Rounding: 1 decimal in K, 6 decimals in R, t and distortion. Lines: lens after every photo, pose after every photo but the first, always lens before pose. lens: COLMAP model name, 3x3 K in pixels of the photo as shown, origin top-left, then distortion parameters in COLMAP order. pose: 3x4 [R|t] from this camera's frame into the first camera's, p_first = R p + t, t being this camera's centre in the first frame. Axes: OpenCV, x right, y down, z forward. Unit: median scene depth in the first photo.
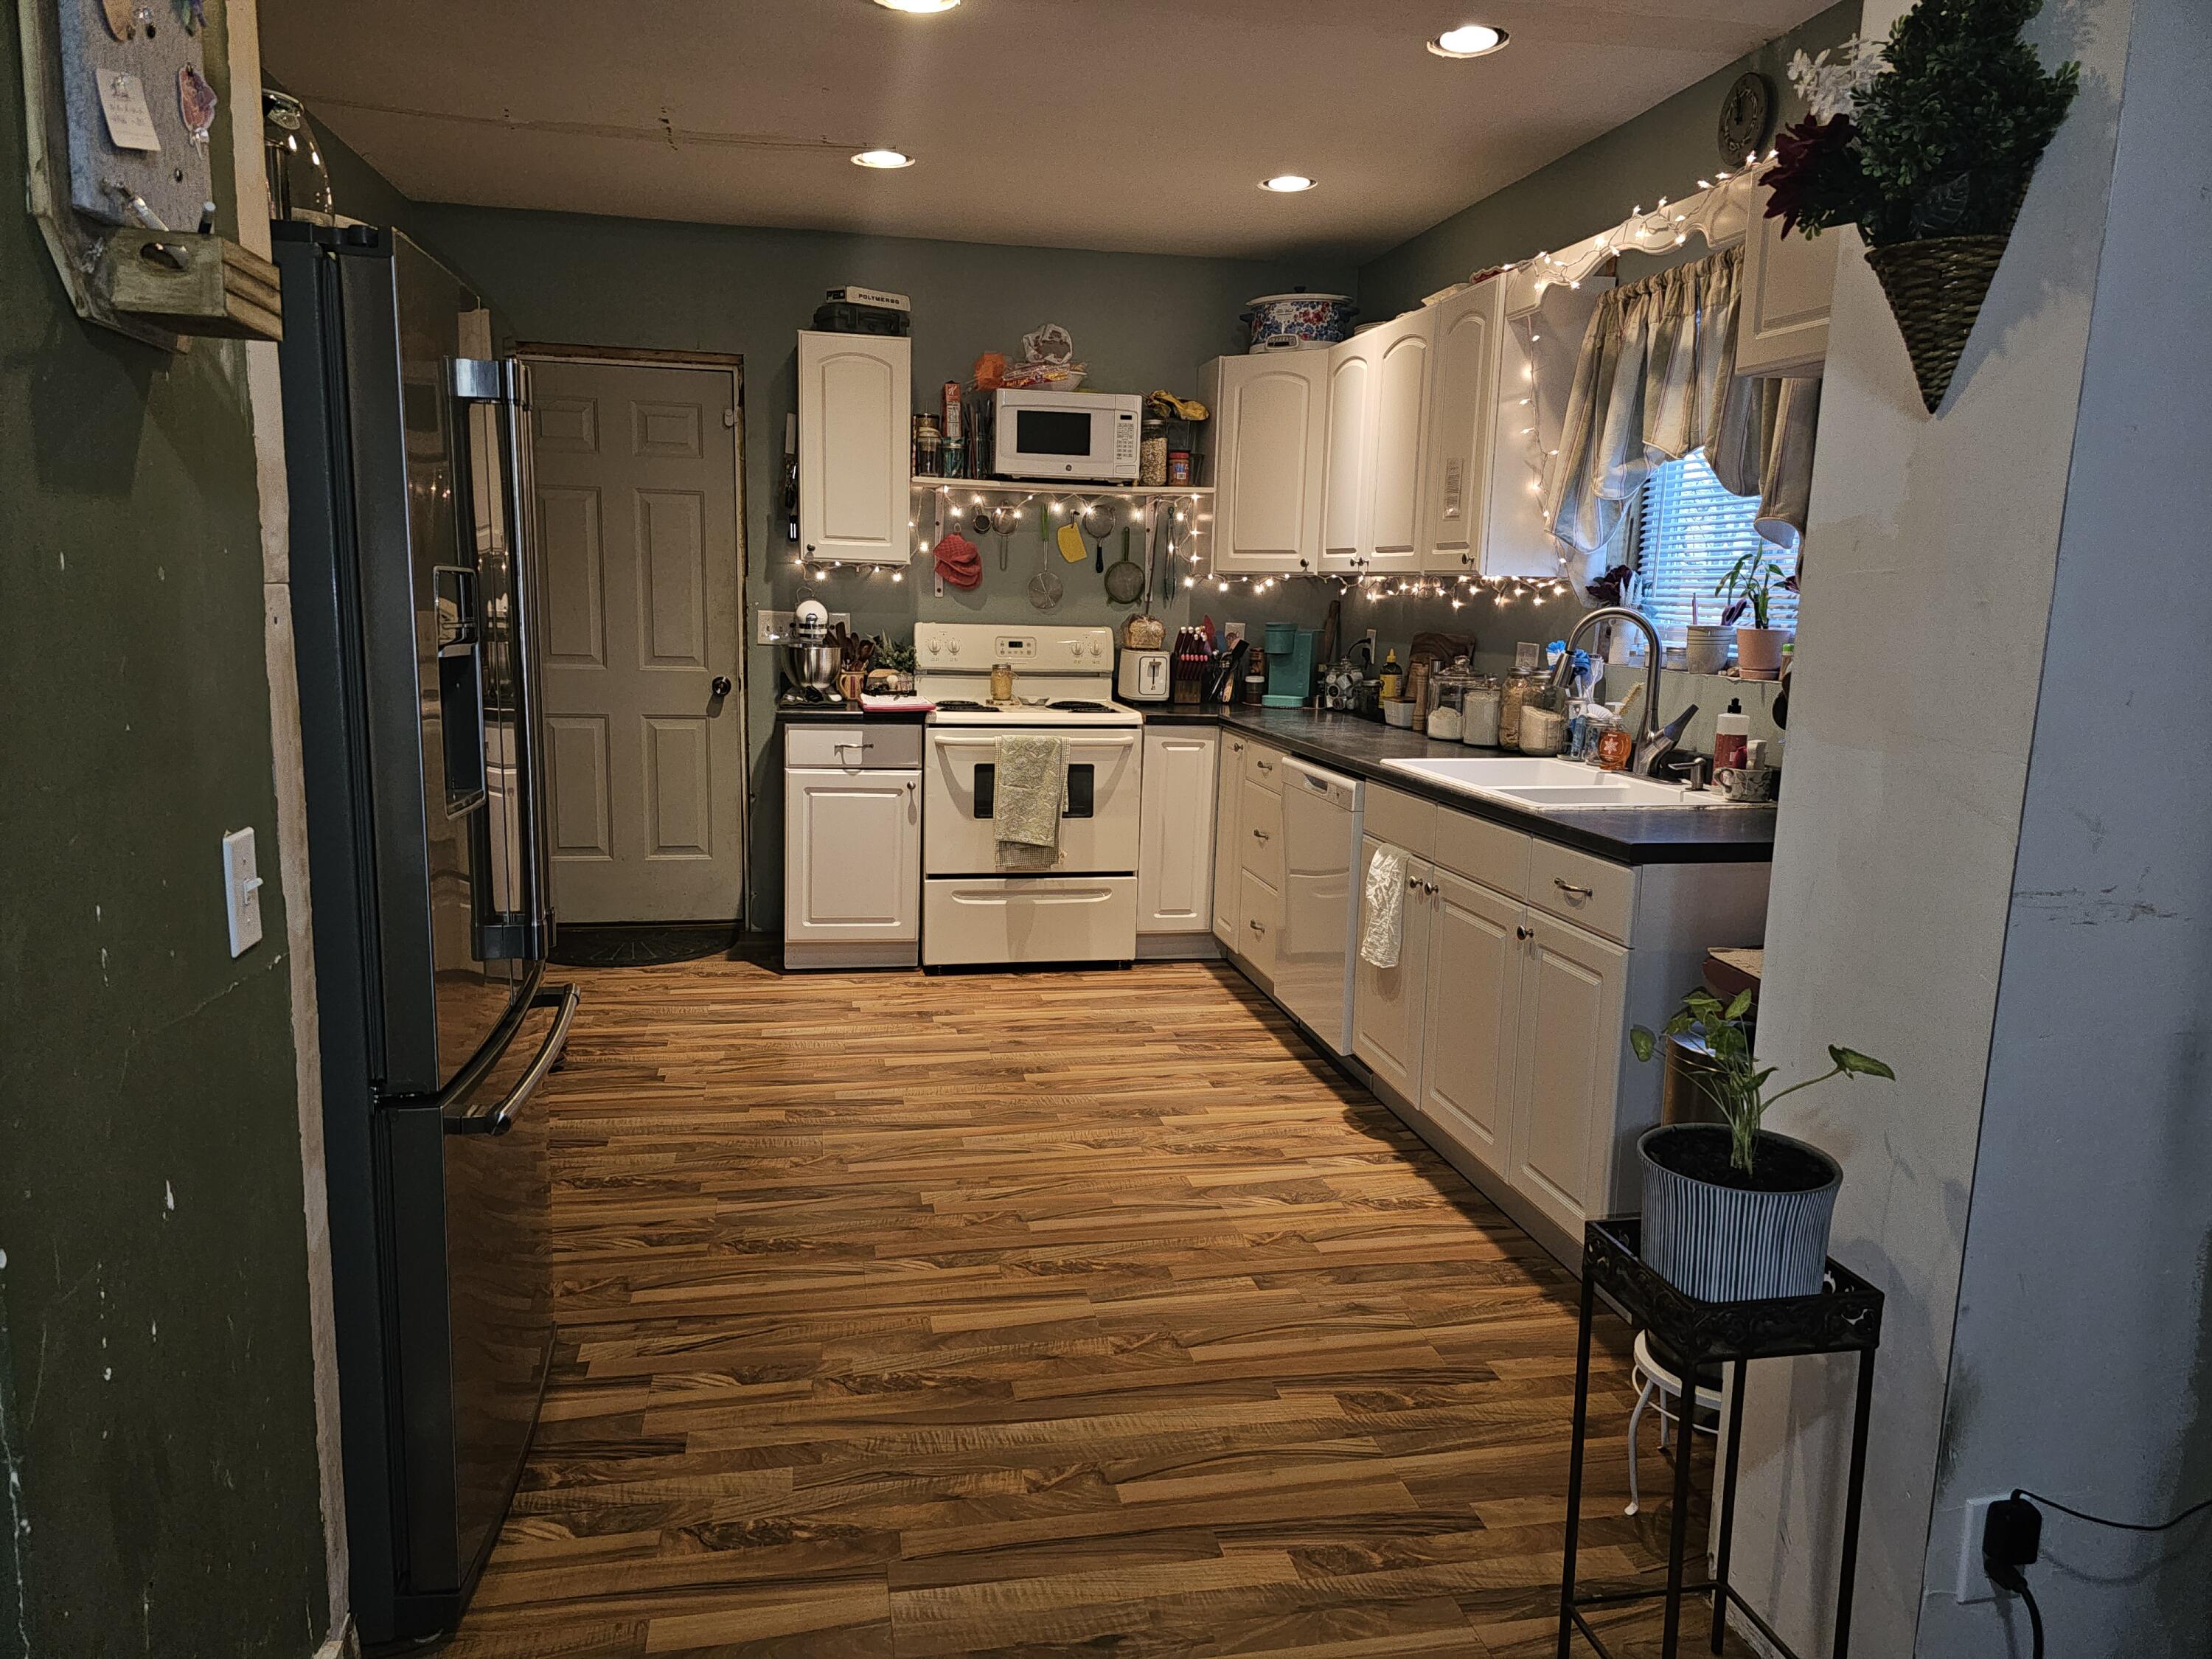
lens RADIAL K [[1478.6, 0, 1103.9], [0, 1478.6, 886.2], [0, 0, 1]] dist [0.062870, -0.058354]
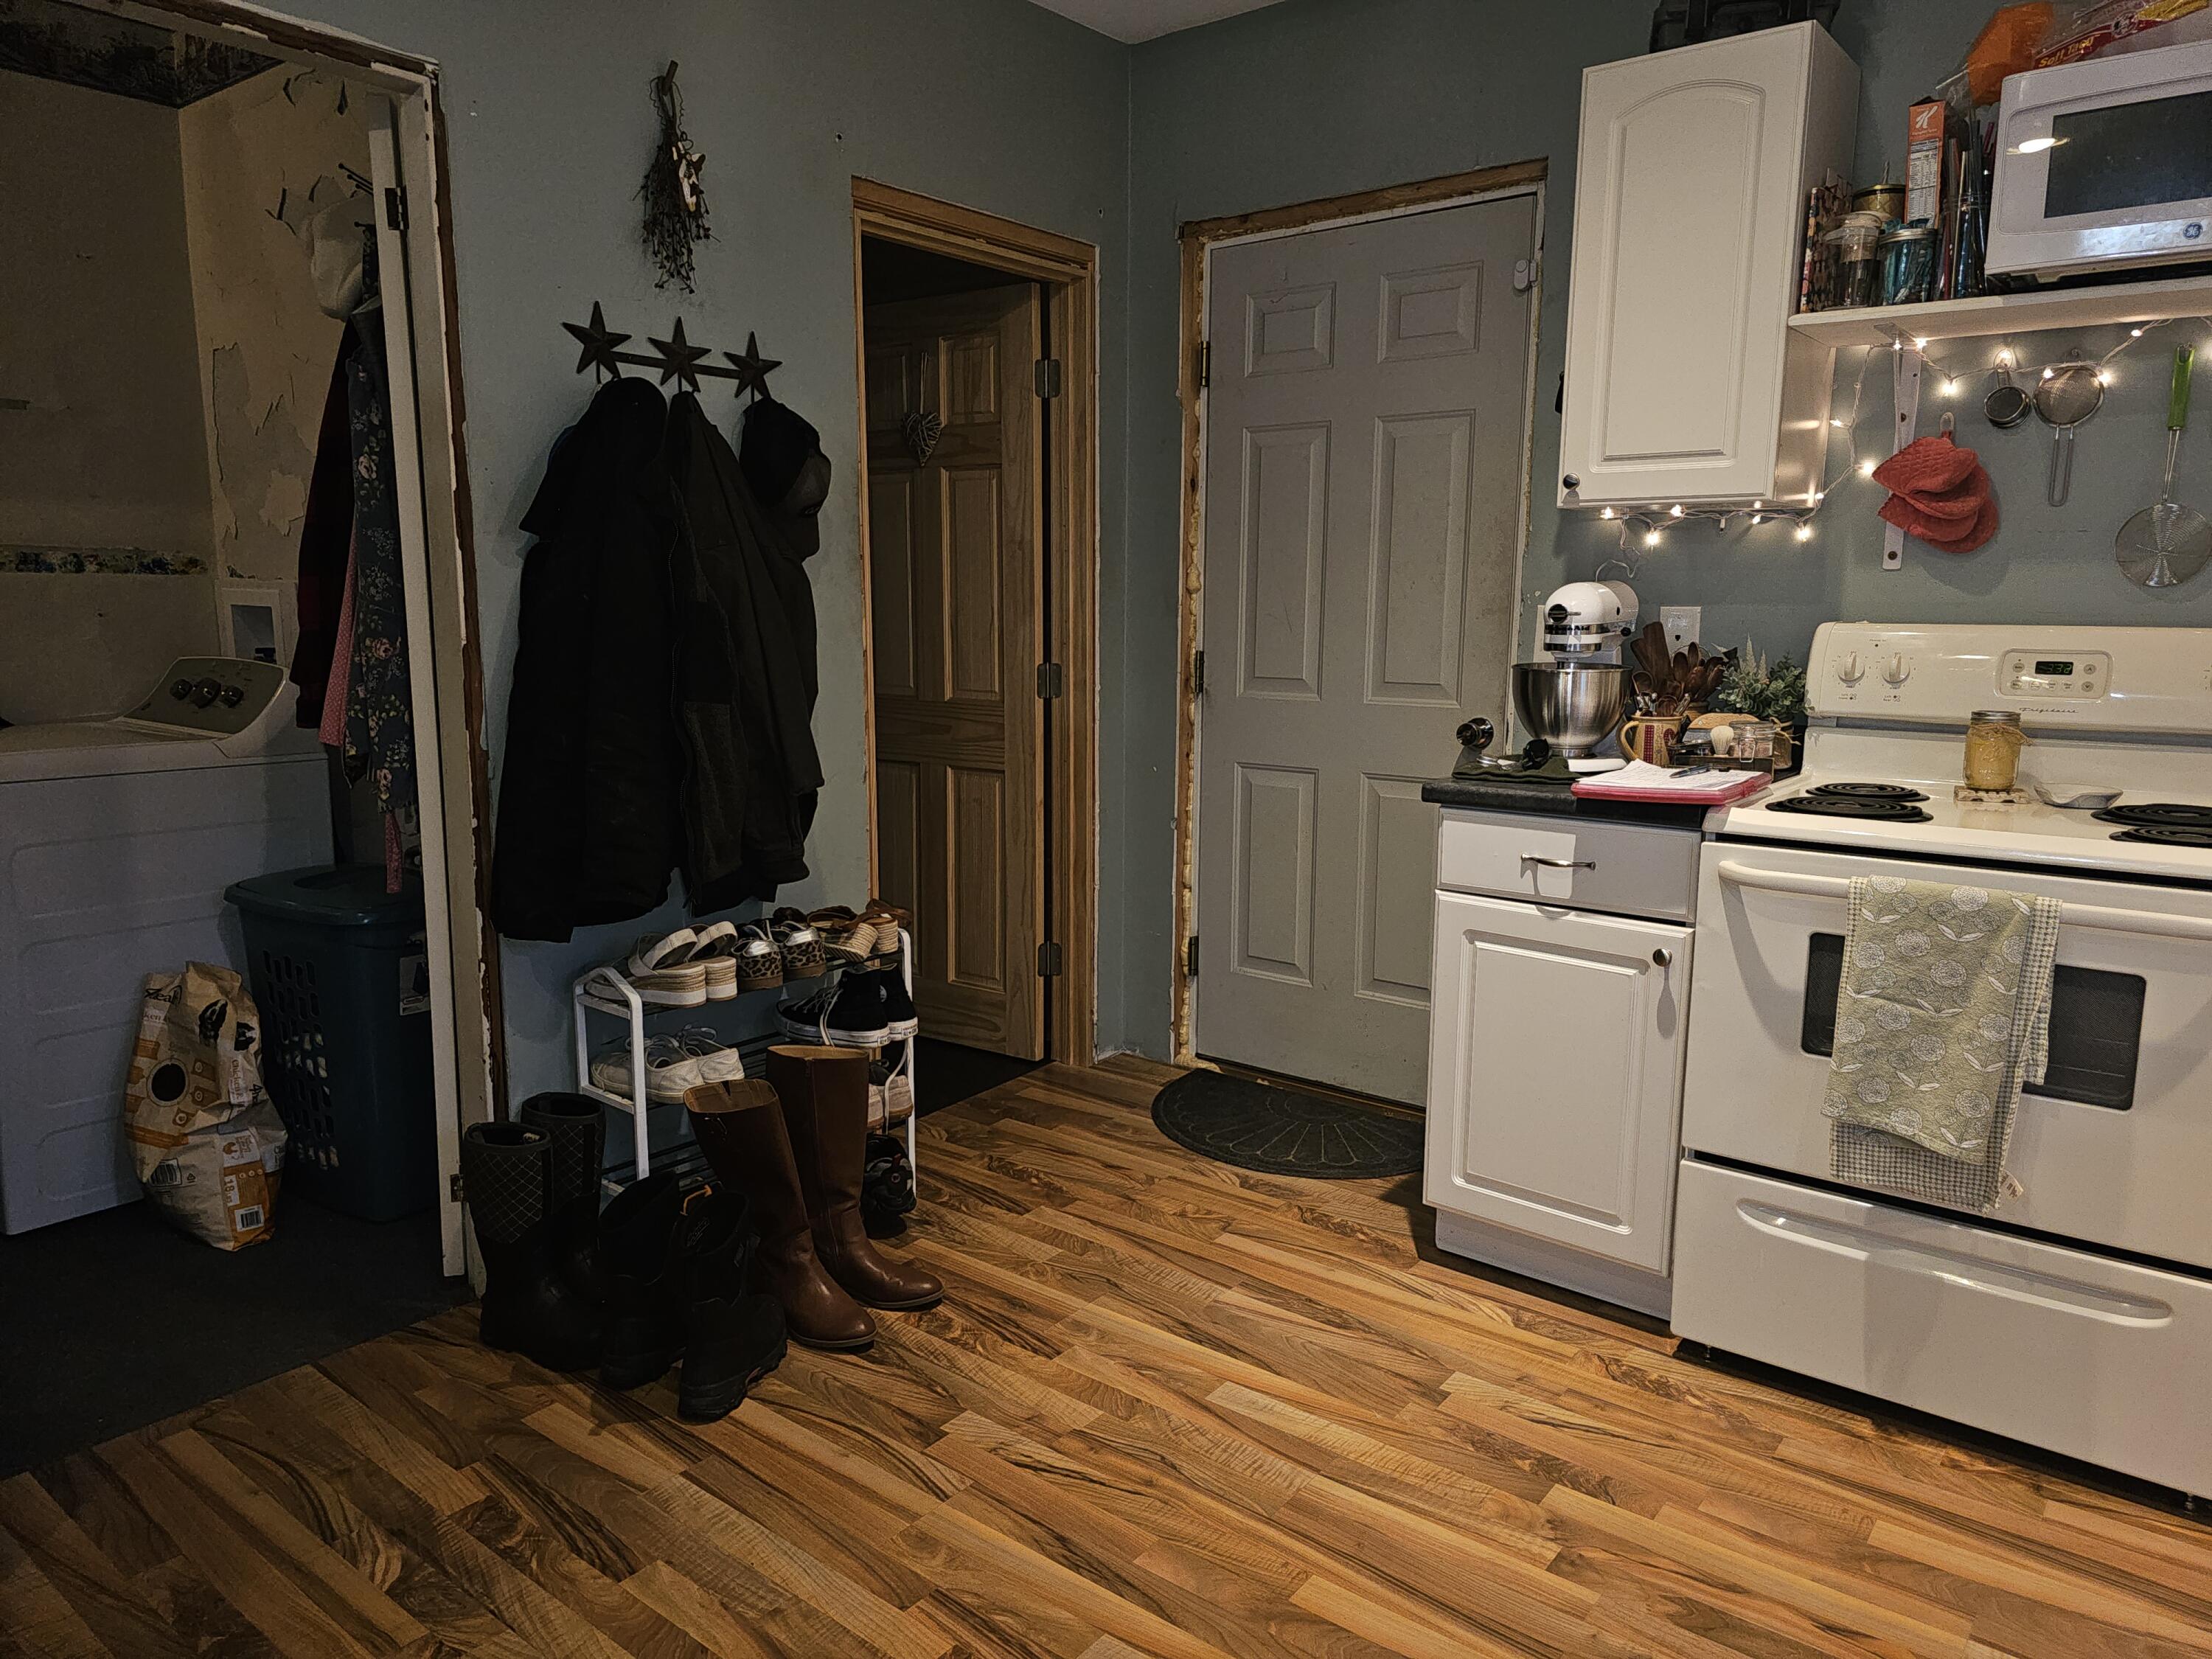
lens RADIAL K [[1478.6, 0, 1129.4], [0, 1478.6, 840.3], [0, 0, 1]] dist [0.062870, -0.058354]
pose [[0.648462, 0.102170, -0.754360, 0.115793], [-0.141658, 0.989839, 0.012291, -0.087068], [0.747951, 0.098890, 0.656346, 0.557076]]
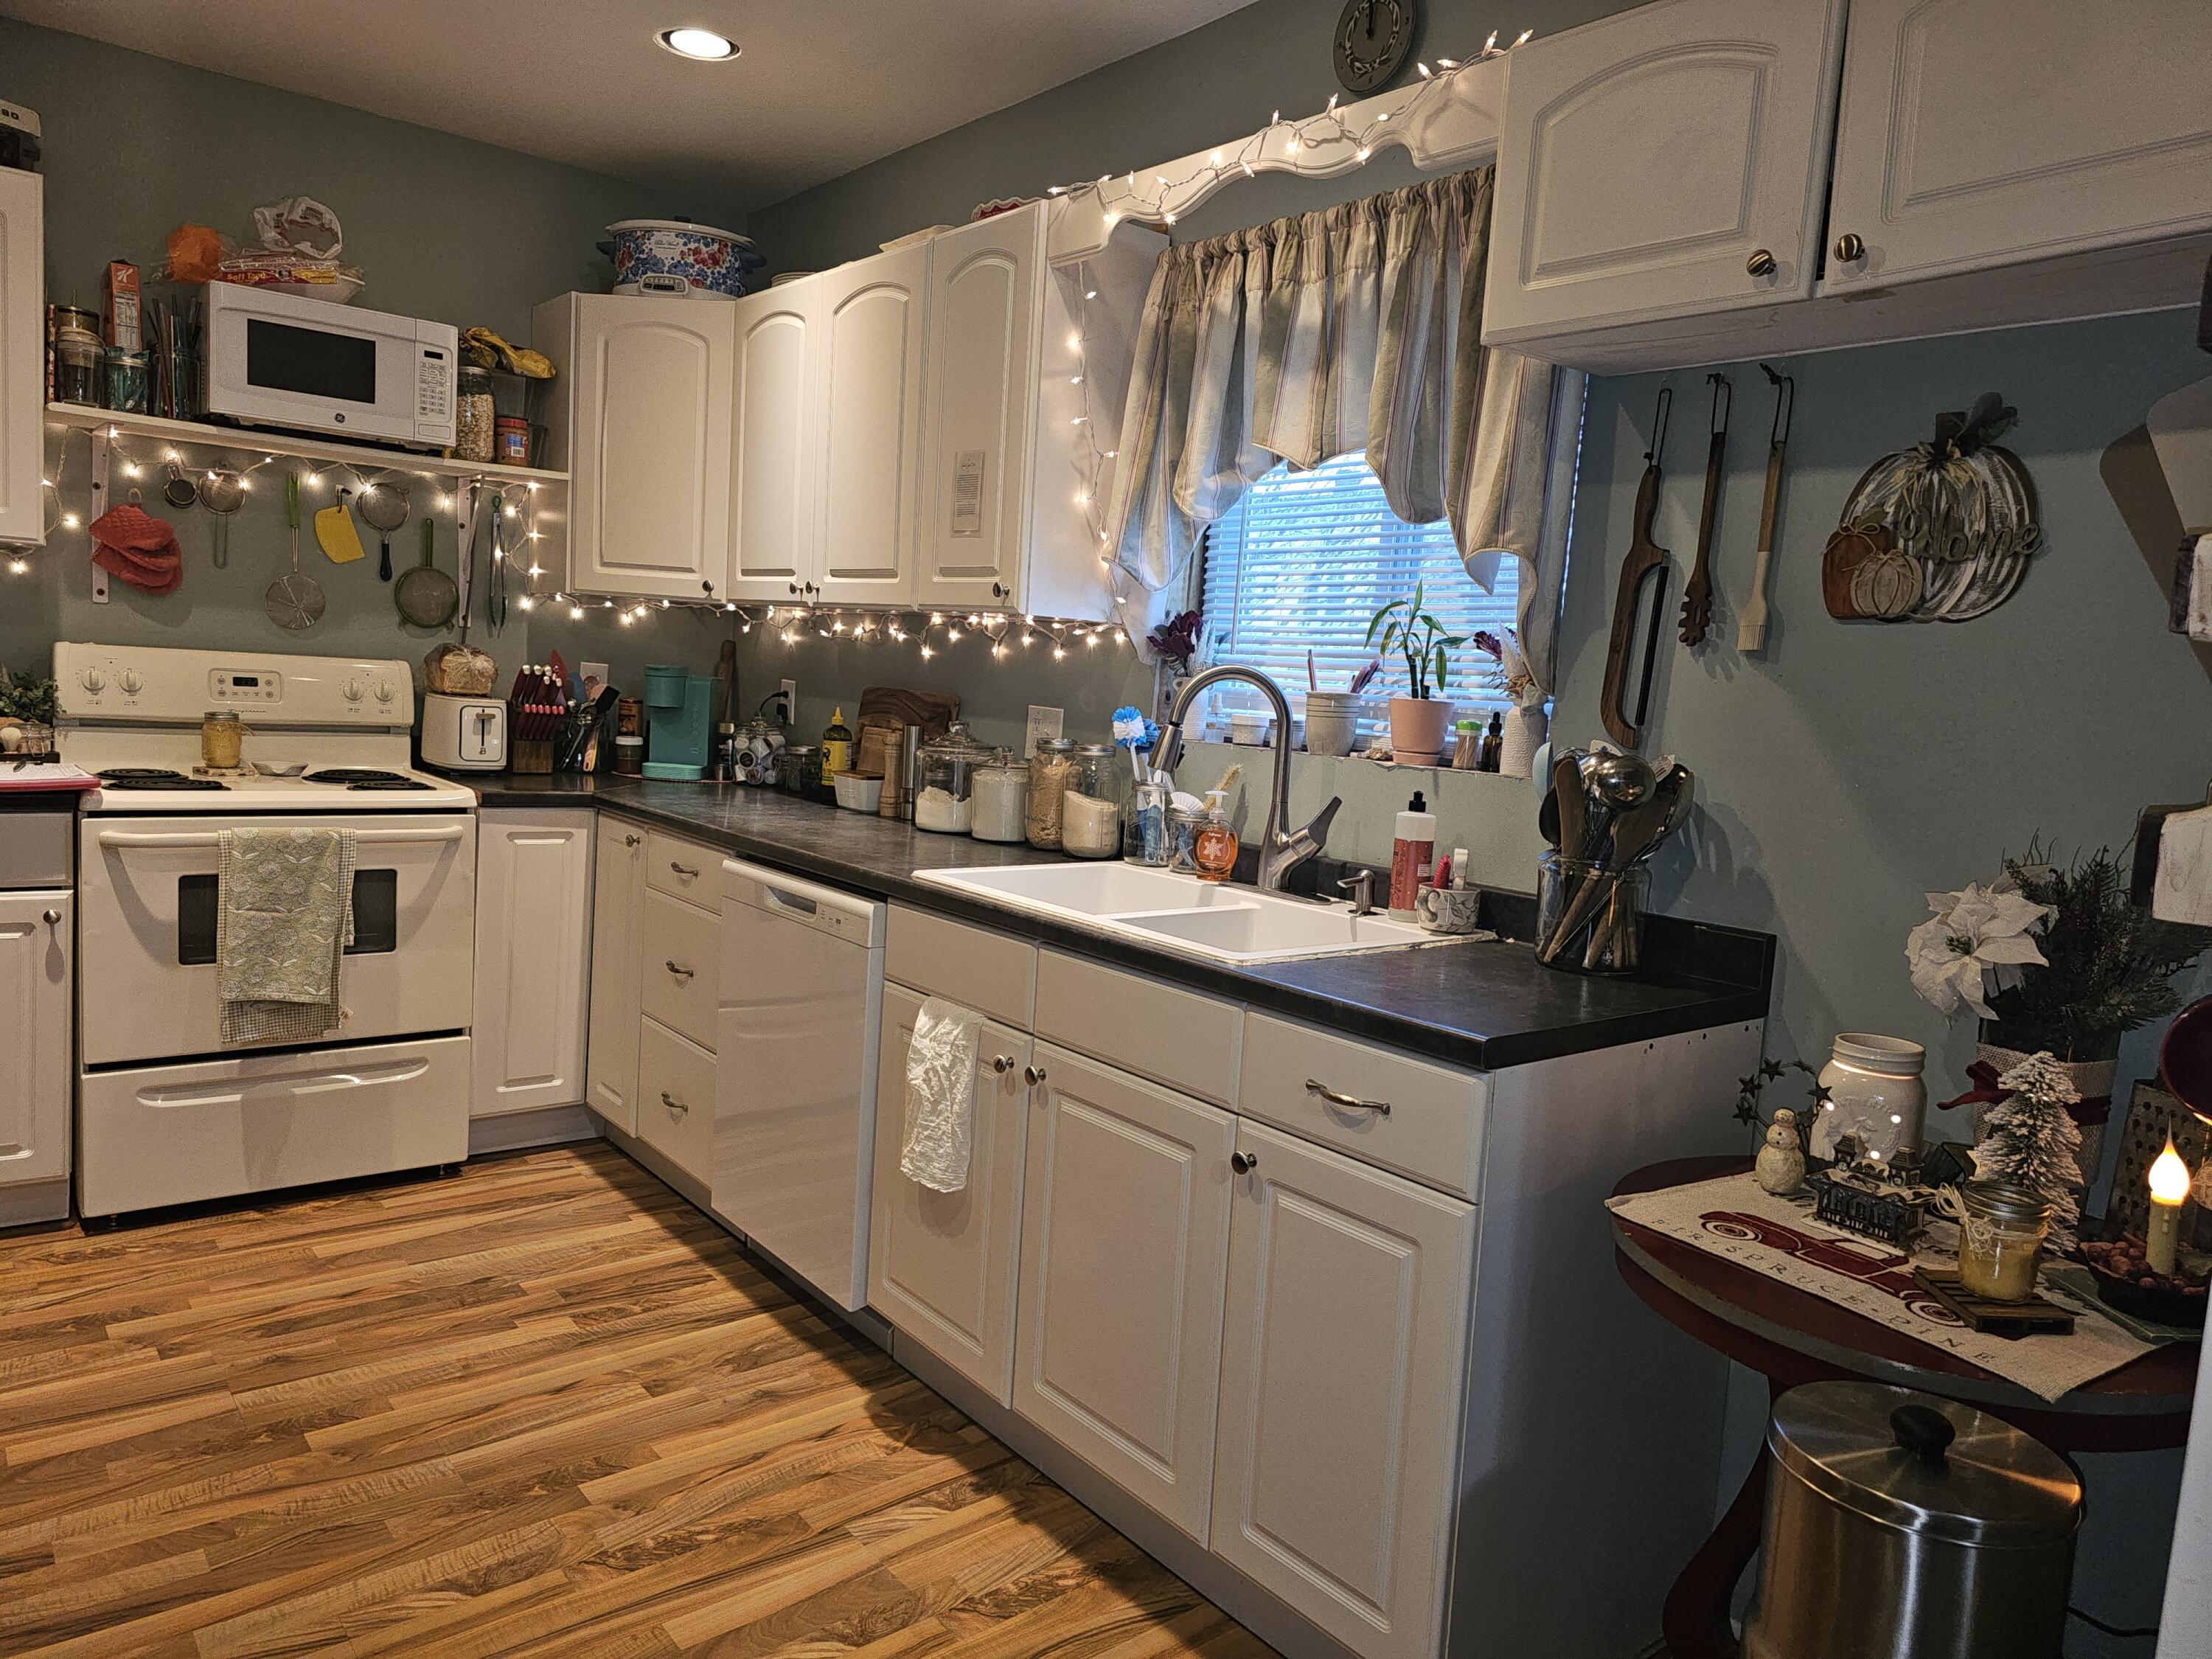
lens RADIAL K [[1478.6, 0, 1086.4], [0, 1478.6, 846.4], [0, 0, 1]] dist [0.062870, -0.058354]
pose [[0.885747, -0.019530, 0.463758, -0.043641], [0.047500, 0.997683, -0.048708, -0.047398], [-0.461732, 0.065171, 0.884622, 0.286604]]
